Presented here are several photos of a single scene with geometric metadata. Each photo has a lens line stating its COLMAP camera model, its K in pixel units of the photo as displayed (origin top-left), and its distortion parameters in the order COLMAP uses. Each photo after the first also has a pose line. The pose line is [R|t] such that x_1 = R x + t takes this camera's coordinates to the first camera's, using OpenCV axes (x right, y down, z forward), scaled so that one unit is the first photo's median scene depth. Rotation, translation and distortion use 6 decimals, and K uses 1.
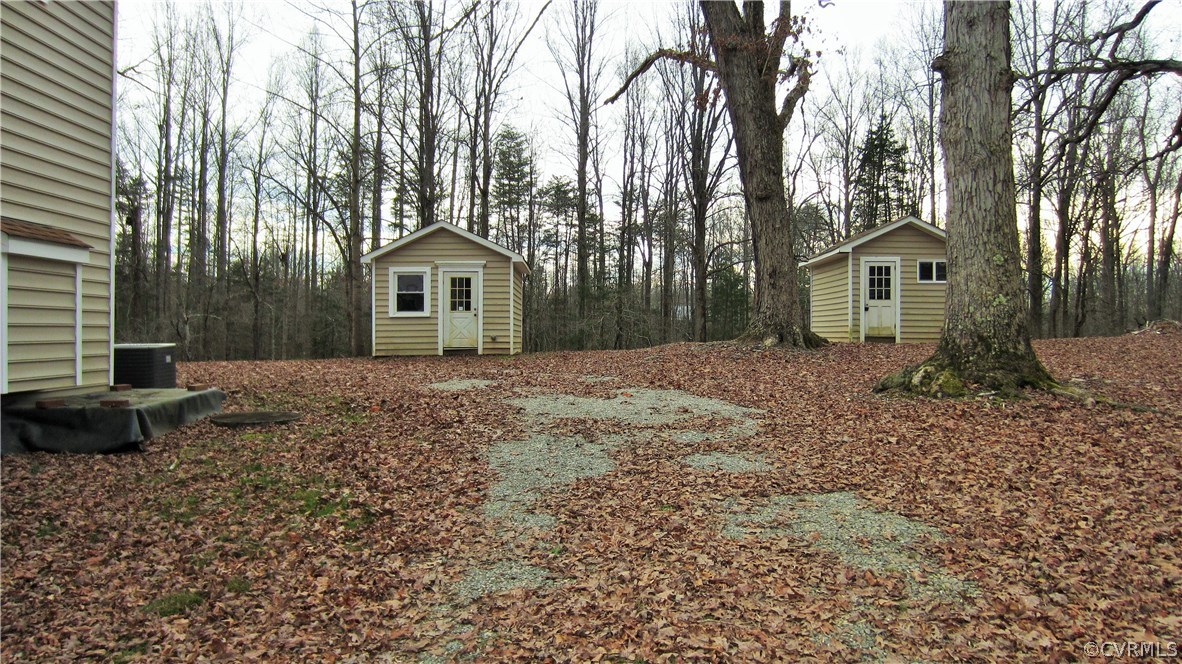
lens RADIAL K [[839.4, 0, 590.7], [0, 839.4, 331.5], [0, 0, 1]] dist [-0.038039, -0.004891]
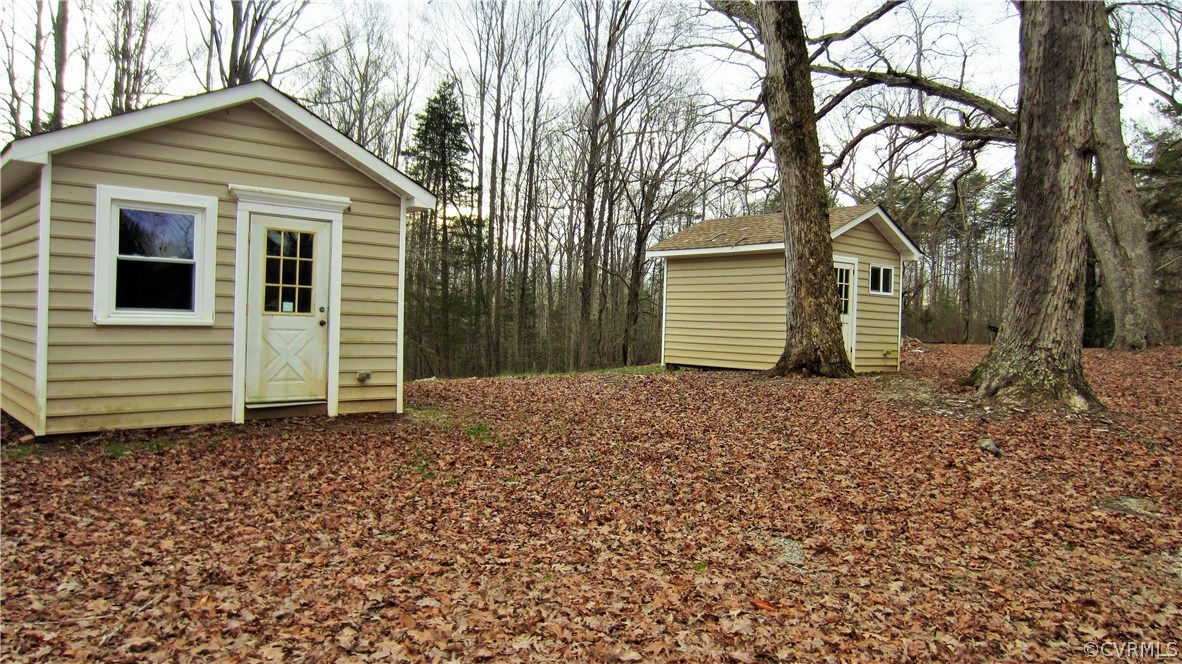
lens RADIAL K [[839.4, 0, 591.6], [0, 839.4, 330.1], [0, 0, 1]] dist [-0.038039, -0.004891]
pose [[0.748533, 0.015869, 0.662907, -0.315177], [-0.028804, 0.999548, 0.008596, -0.023830], [-0.662471, -0.025529, 0.748652, 0.594056]]
